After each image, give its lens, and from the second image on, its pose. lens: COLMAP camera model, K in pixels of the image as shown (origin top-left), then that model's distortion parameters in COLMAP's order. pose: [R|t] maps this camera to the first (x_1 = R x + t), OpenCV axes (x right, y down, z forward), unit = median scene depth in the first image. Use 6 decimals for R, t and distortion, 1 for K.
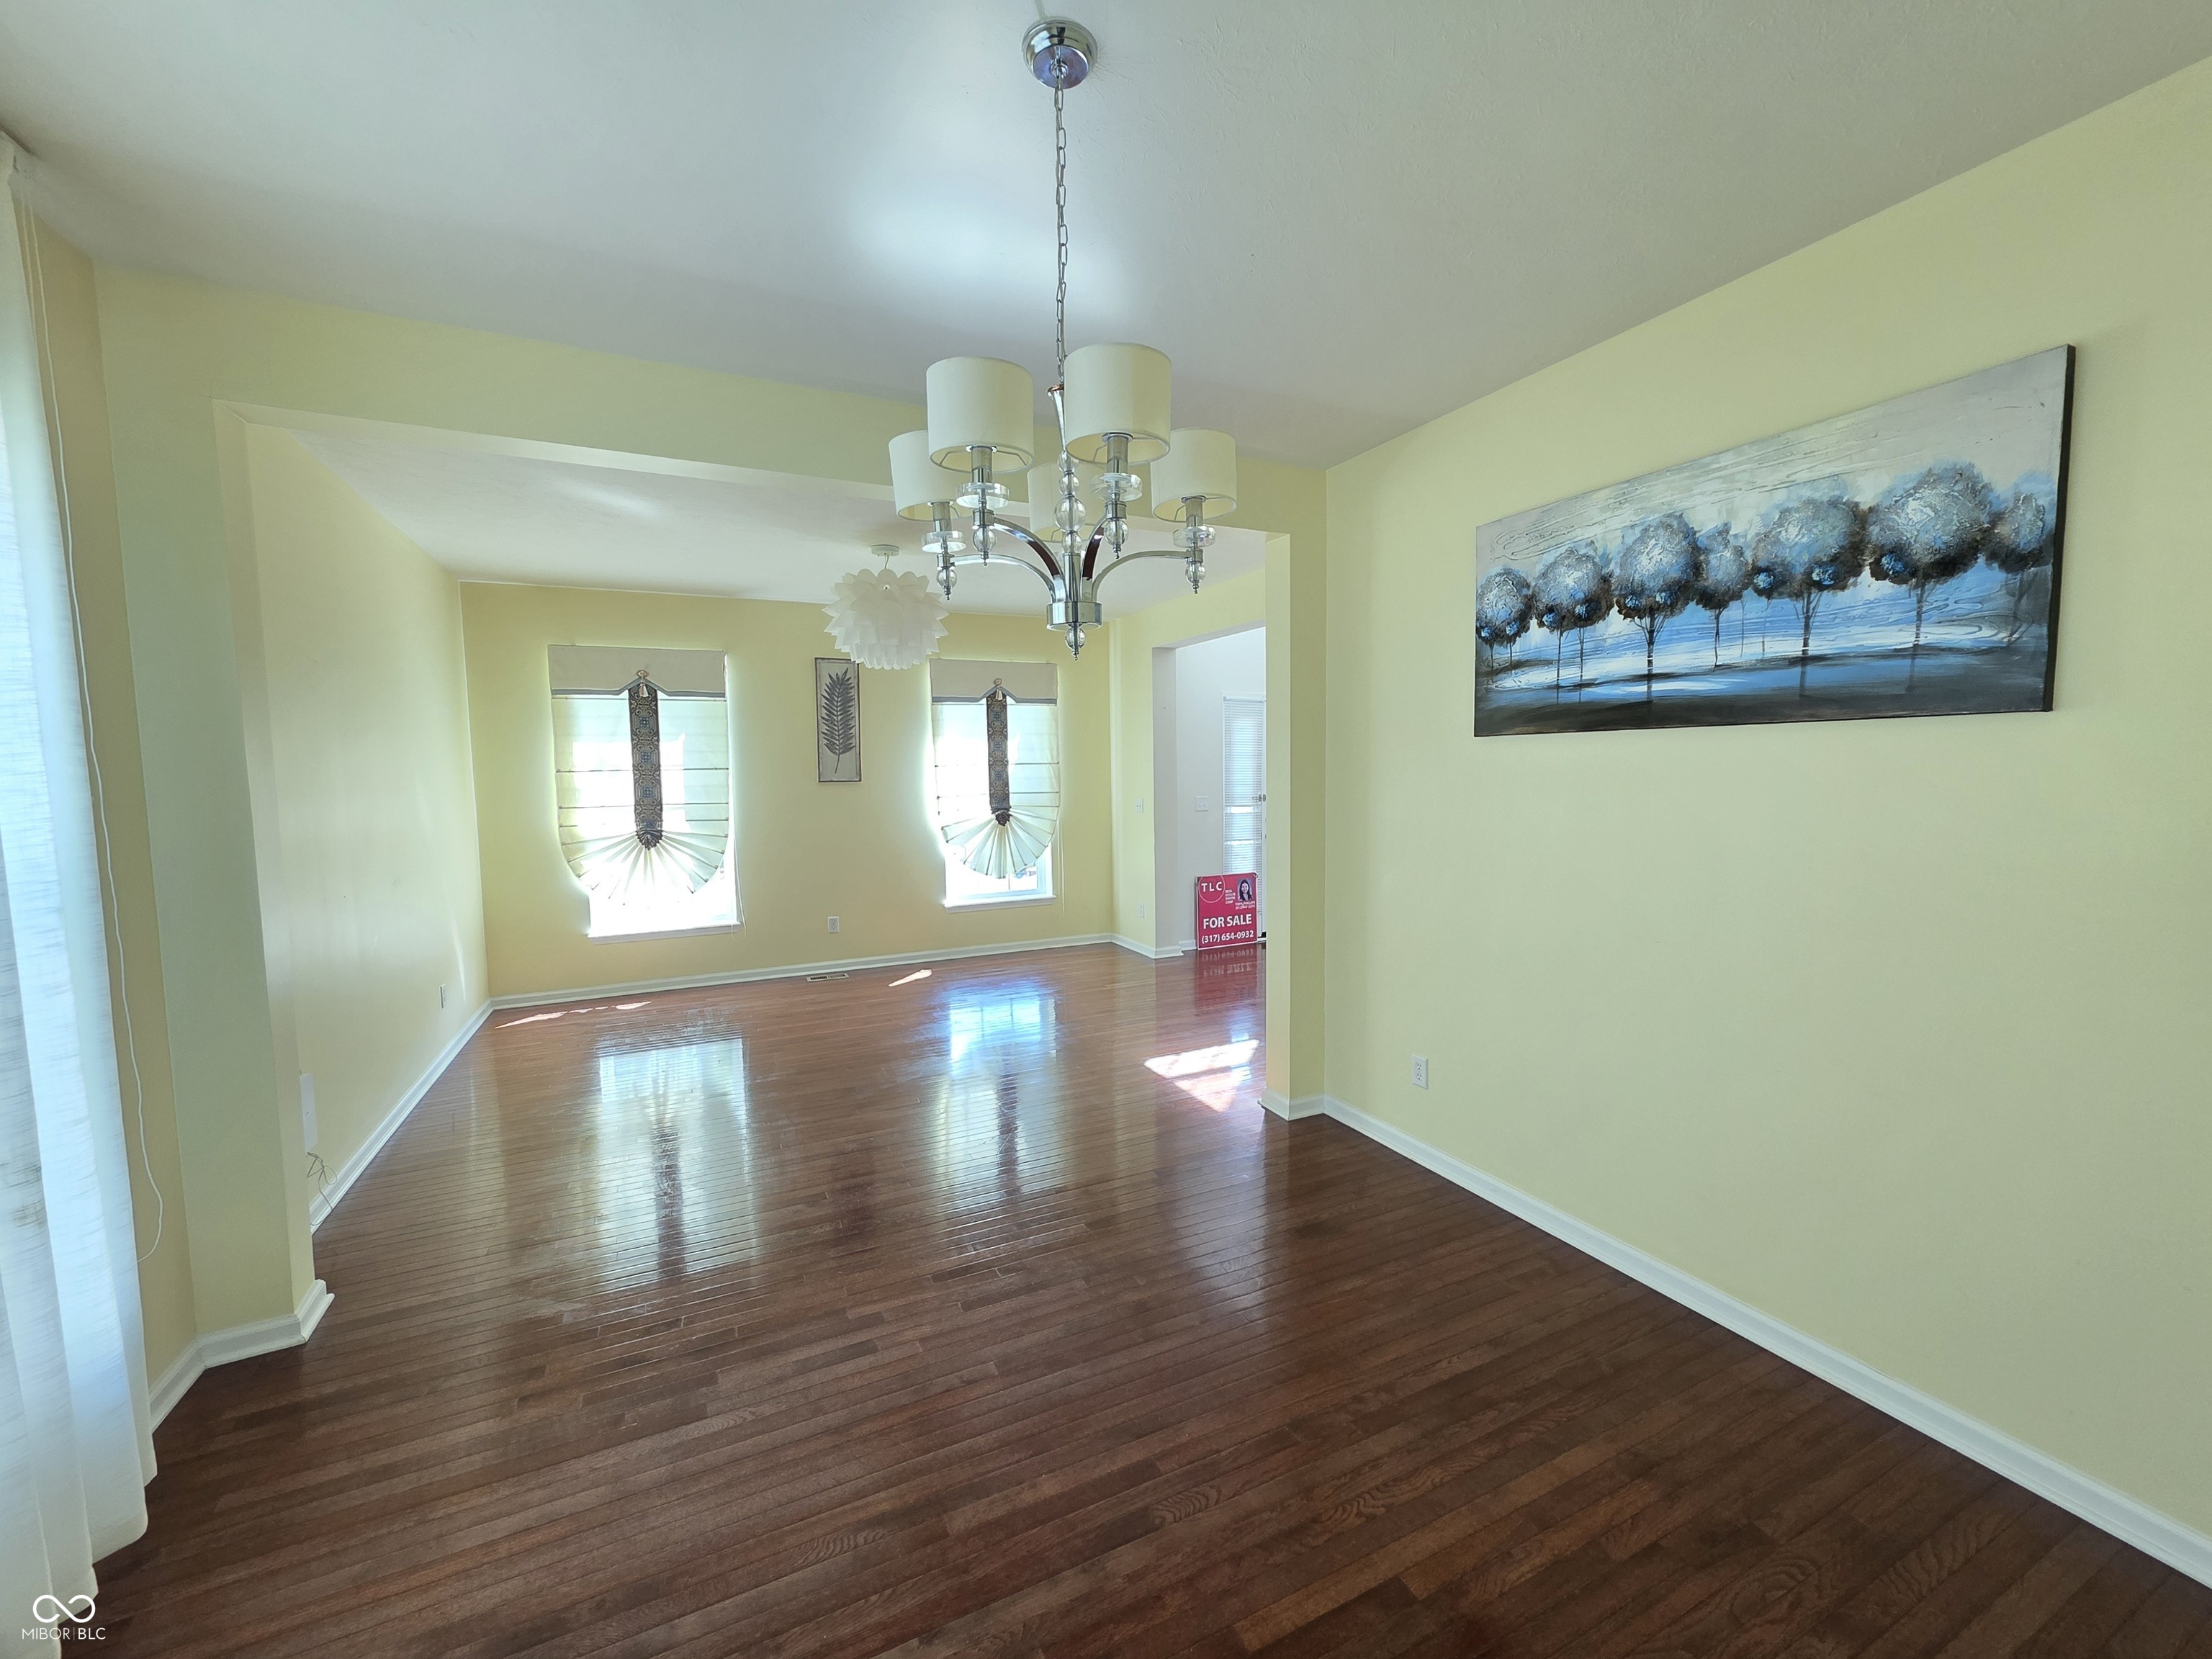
lens RADIAL K [[882.4, 0, 1111.8], [0, 882.4, 834.4], [0, 0, 1]] dist [-0.001696, 0.000248]
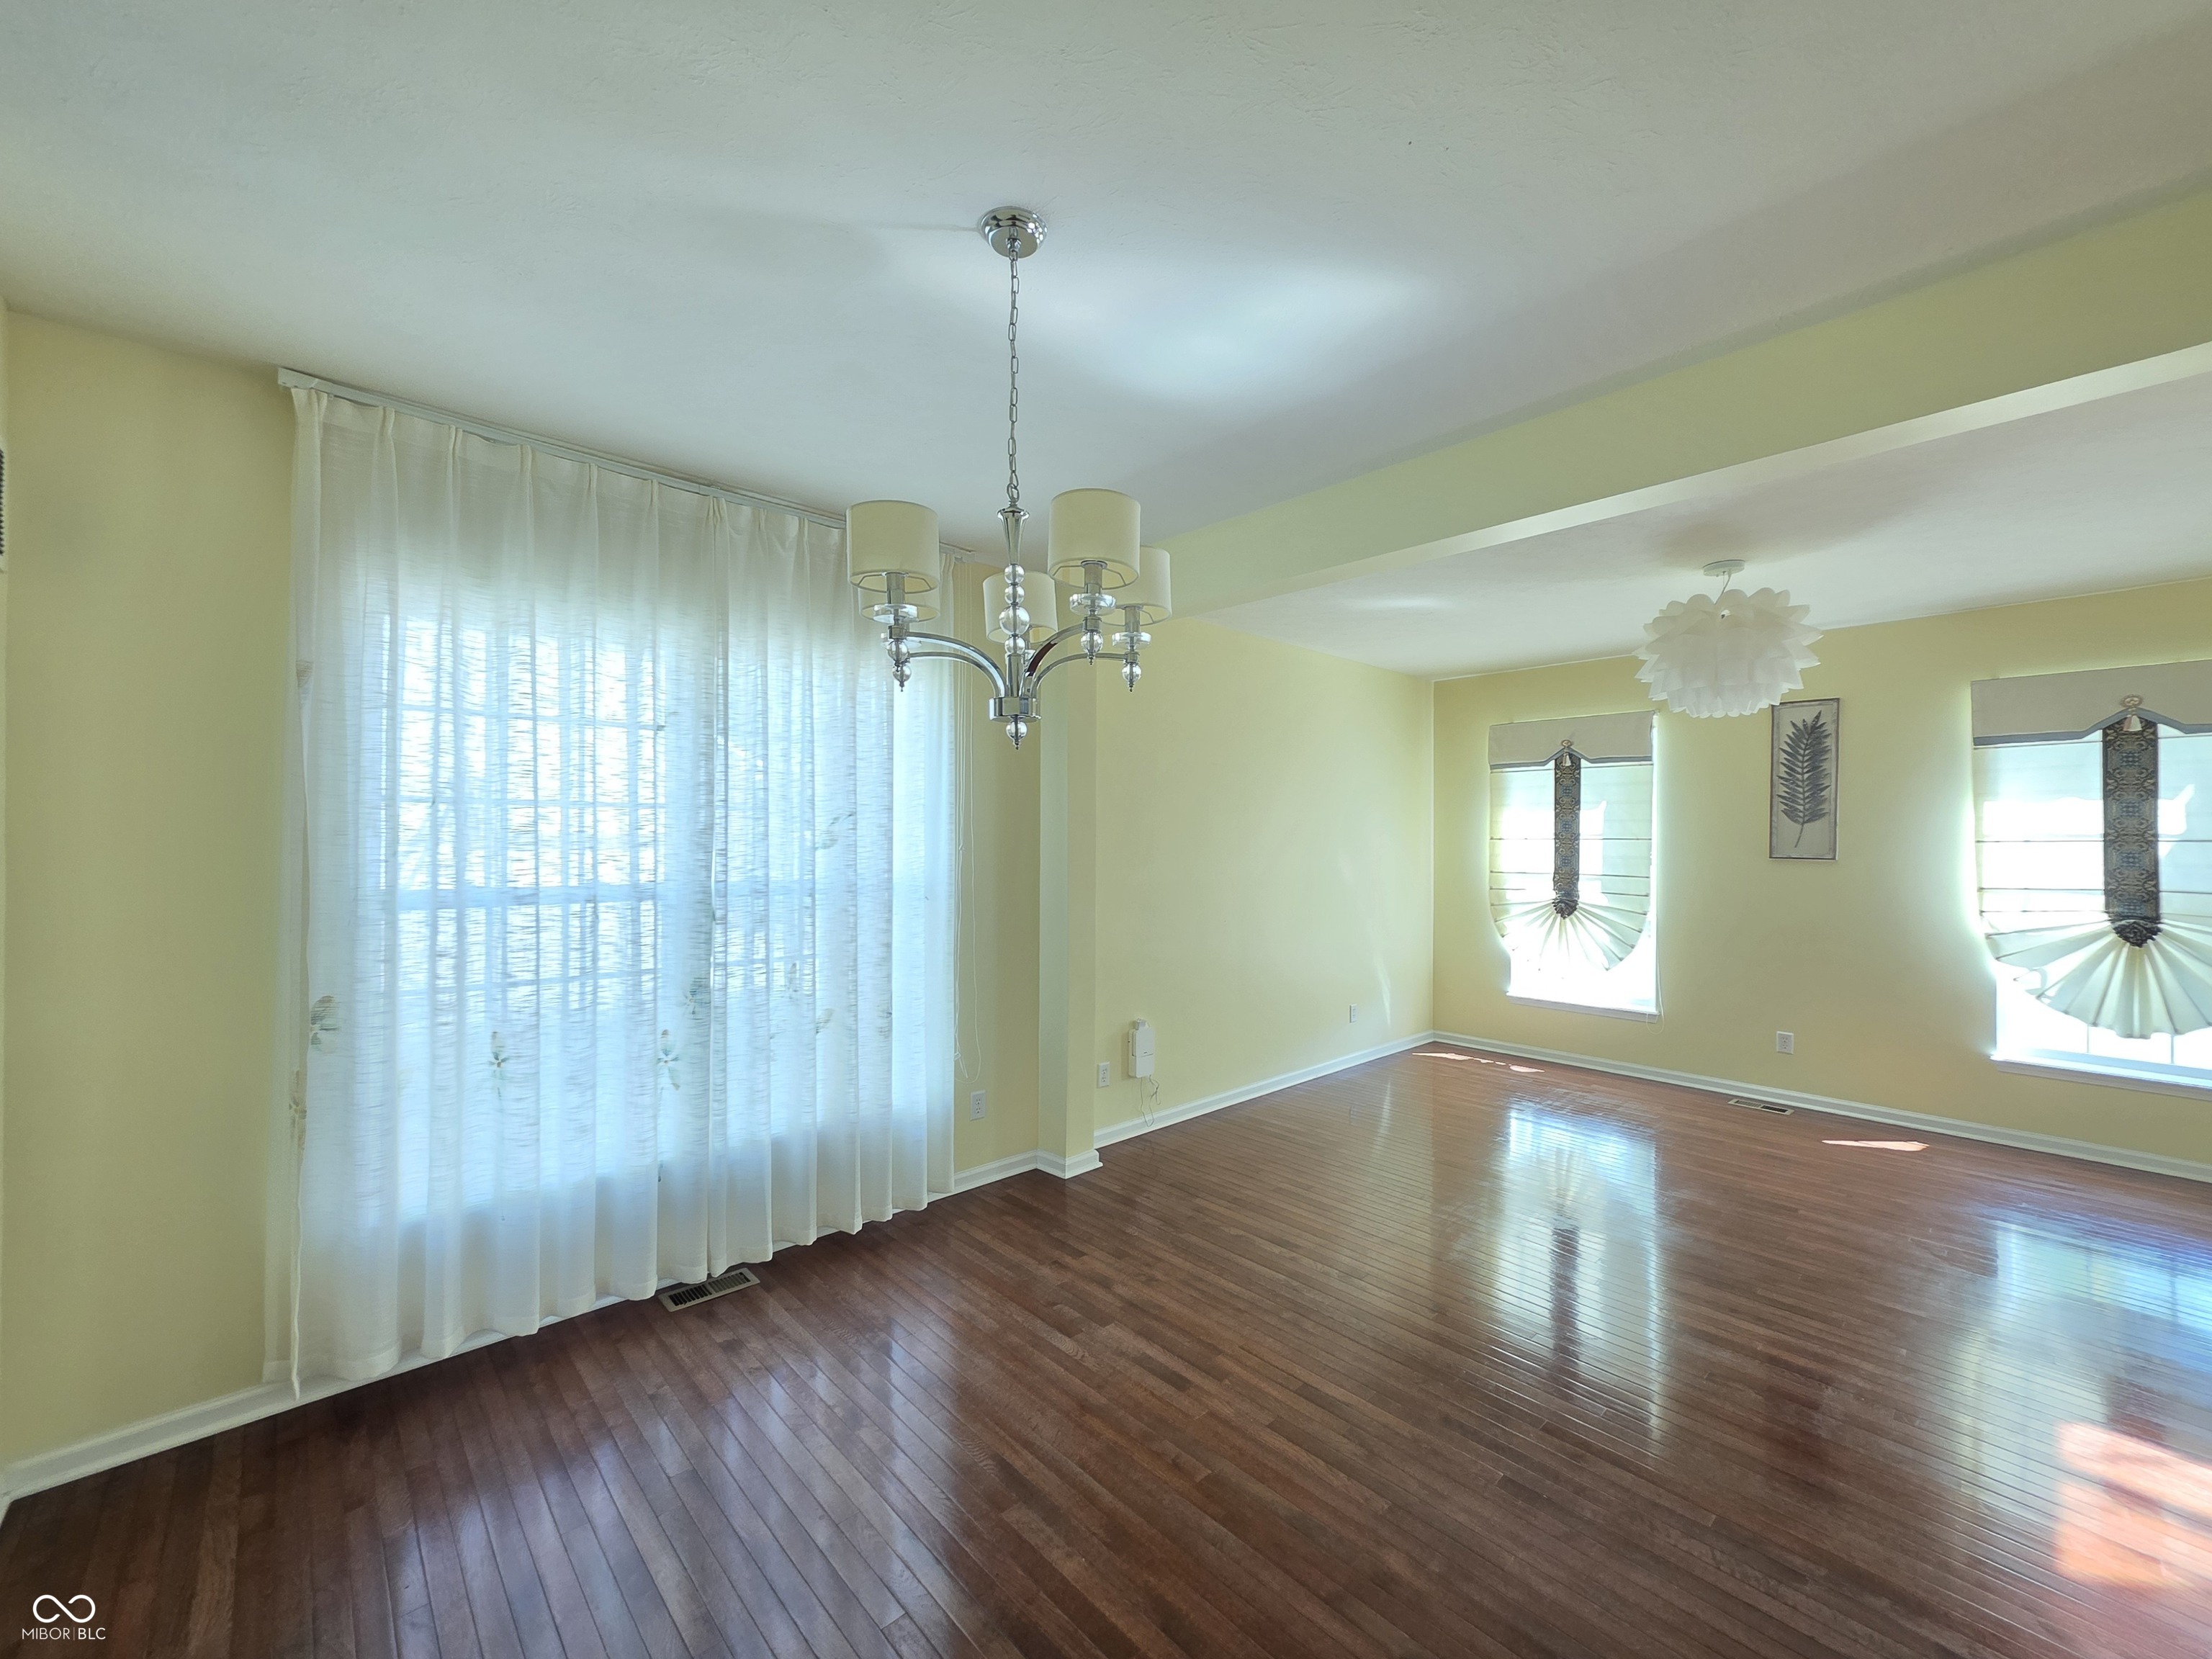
lens RADIAL K [[881.0, 0, 1105.9], [0, 881.0, 839.3], [0, 0, 1]] dist [-0.001119, 0.000256]
pose [[0.291612, 0.020575, -0.956315, 0.601784], [-0.083084, 0.996535, -0.003894, -0.055420], [0.952922, 0.080590, 0.292311, 0.466975]]
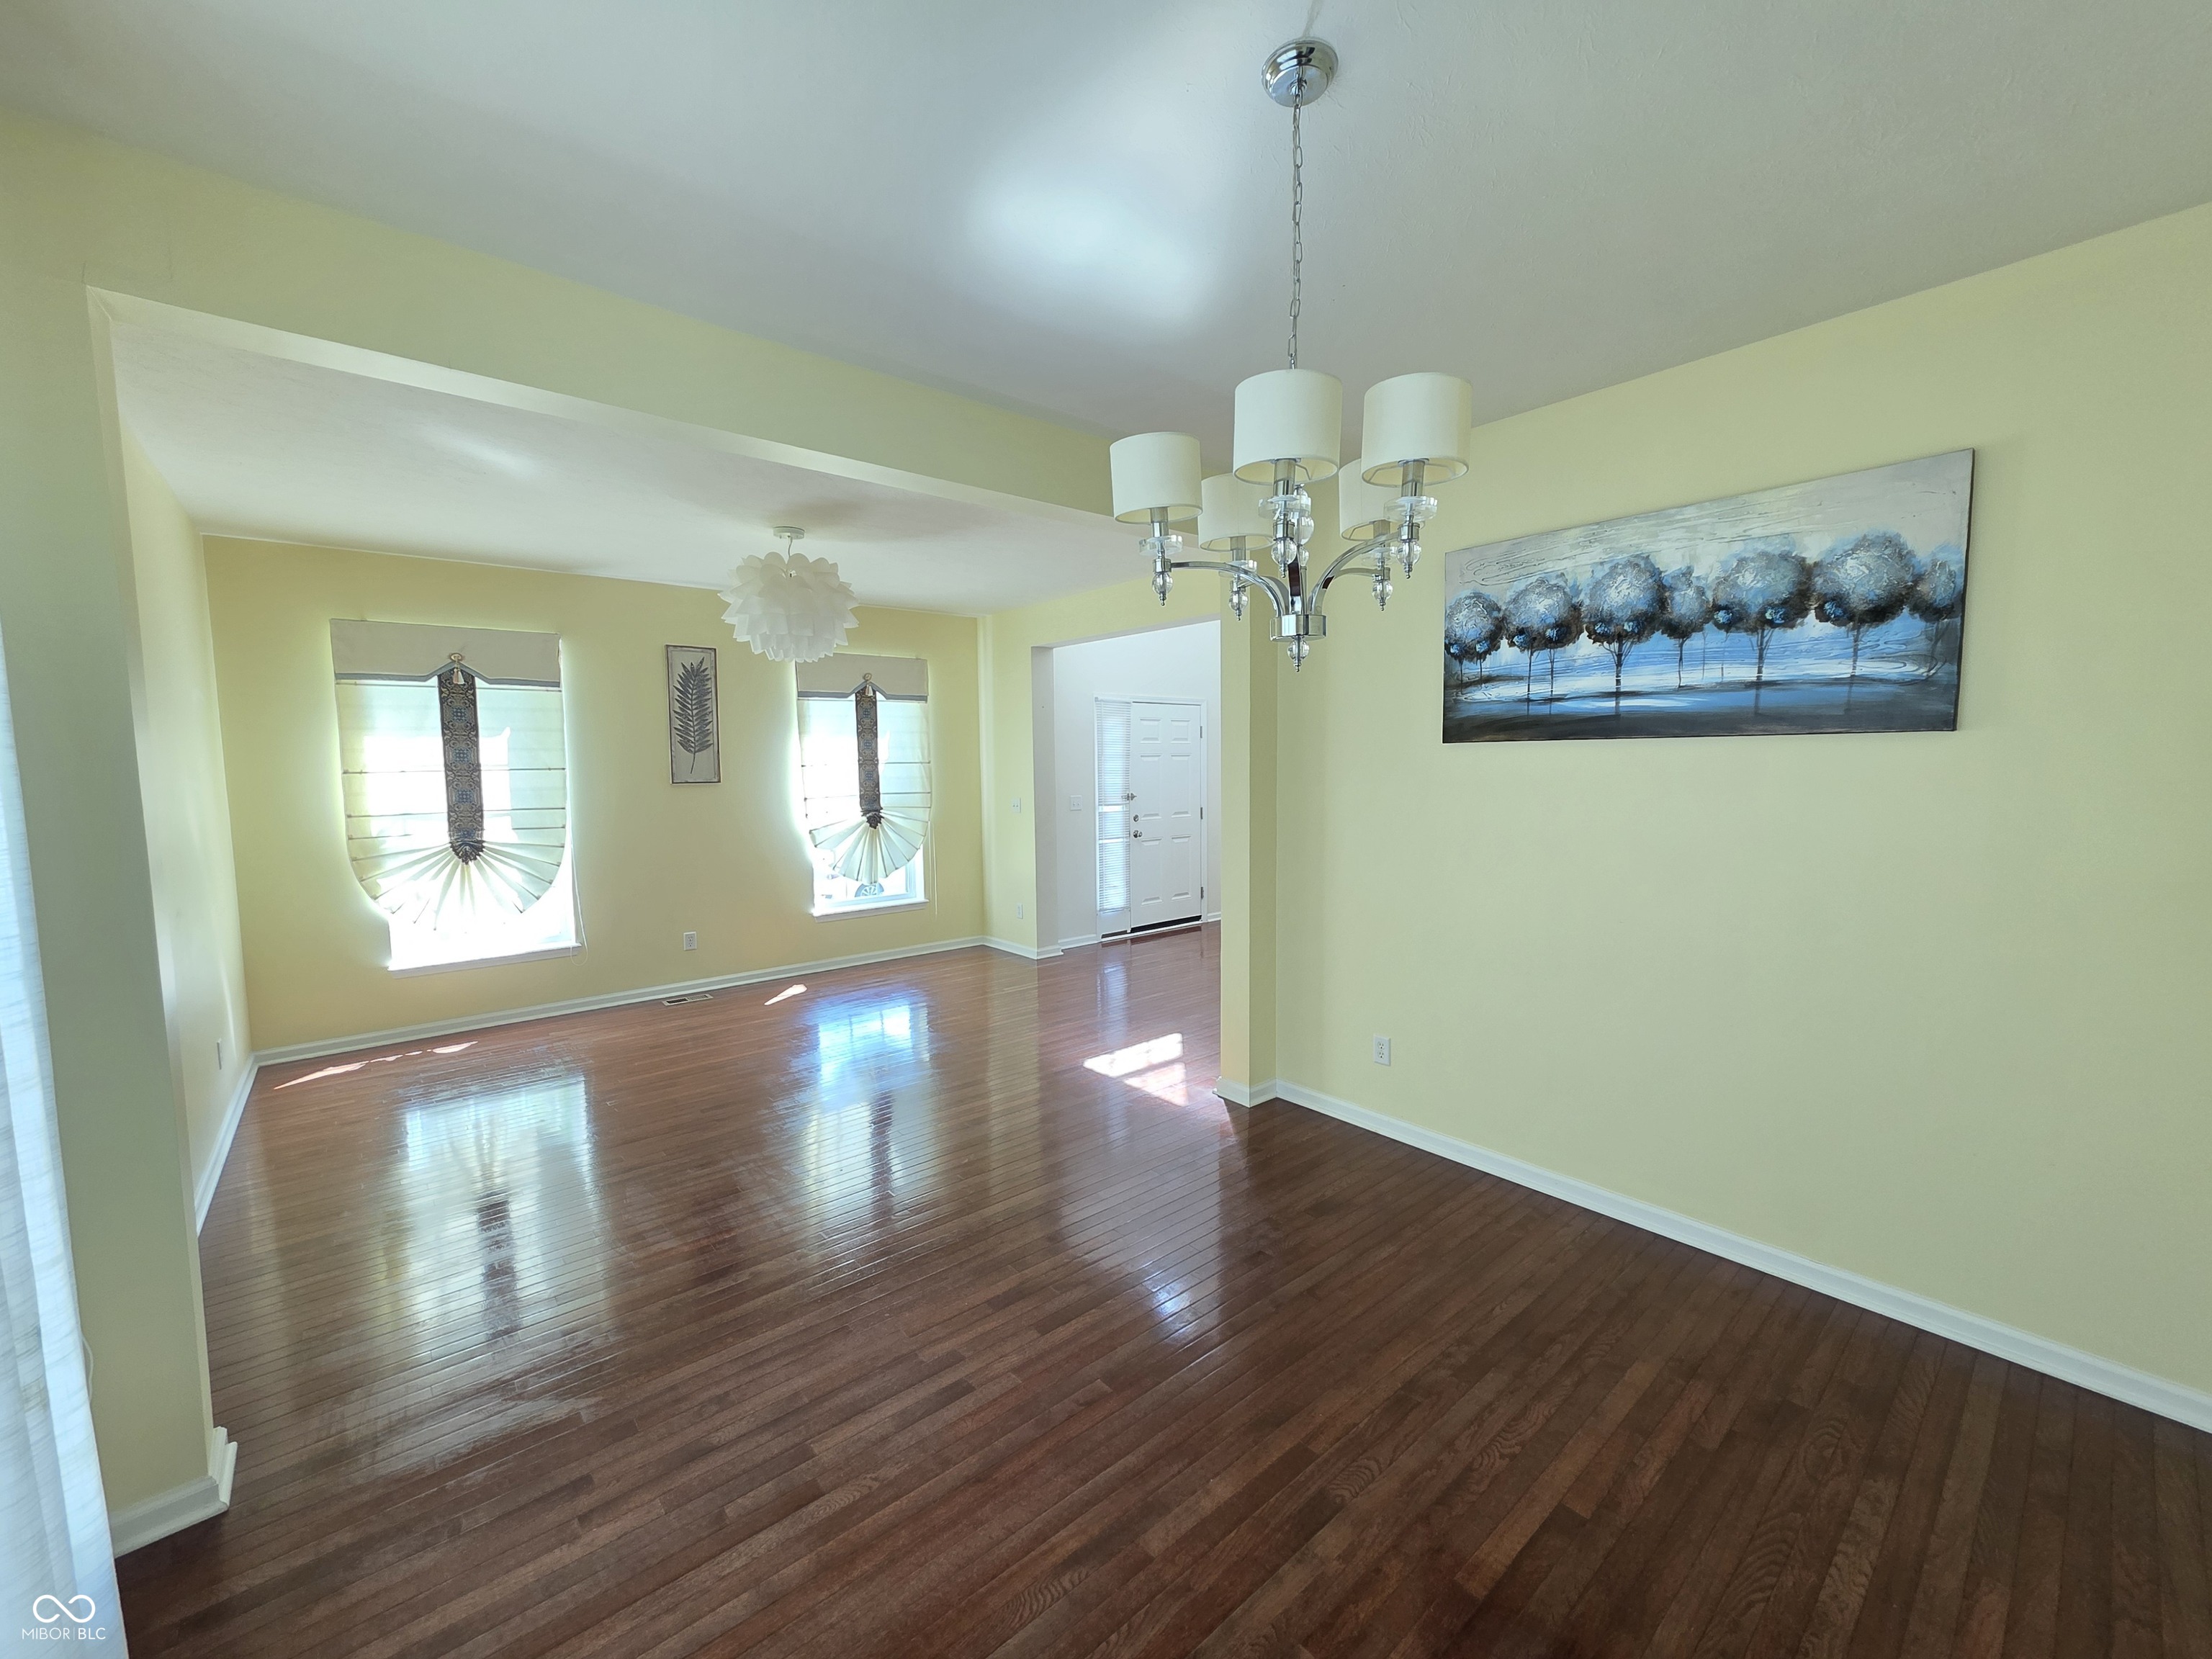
lens RADIAL K [[882.4, 0, 1111.8], [0, 882.4, 834.4], [0, 0, 1]] dist [-0.001696, 0.000248]
pose [[0.967811, -0.018417, 0.251003, -0.297464], [0.017487, 0.999829, 0.005937, -0.011496], [-0.251070, -0.001357, 0.967968, 0.040028]]
